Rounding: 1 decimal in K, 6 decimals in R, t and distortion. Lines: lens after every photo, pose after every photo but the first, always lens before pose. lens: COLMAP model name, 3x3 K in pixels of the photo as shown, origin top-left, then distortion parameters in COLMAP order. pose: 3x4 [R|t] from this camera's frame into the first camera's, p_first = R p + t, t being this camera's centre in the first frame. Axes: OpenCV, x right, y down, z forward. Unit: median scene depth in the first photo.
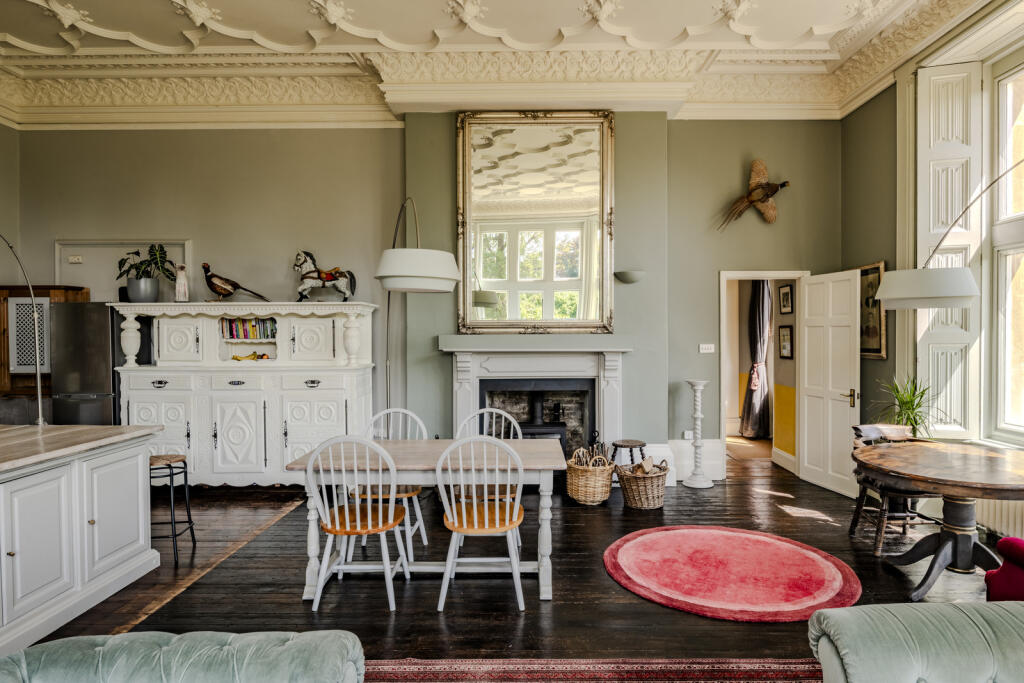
lens RADIAL K [[602.9, 0, 526.0], [0, 602.9, 339.4], [0, 0, 1]] dist [-0.000518, -0.001216]
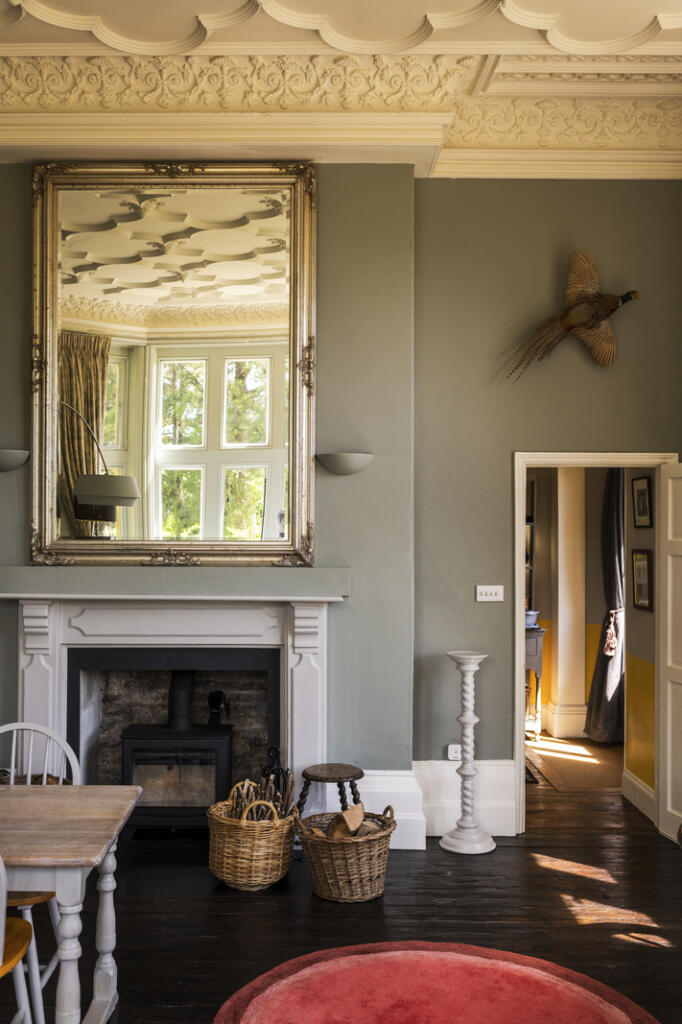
lens RADIAL K [[1017.8, 0, 340.8], [0, 1017.8, 495.2], [0, 0, 1]] dist [-0.013164, 0.019332]
pose [[0.999964, 0.007412, -0.004058, 0.174055], [-0.007501, 0.999725, -0.022211, -0.054371], [0.003893, 0.022240, 0.999745, 0.077427]]
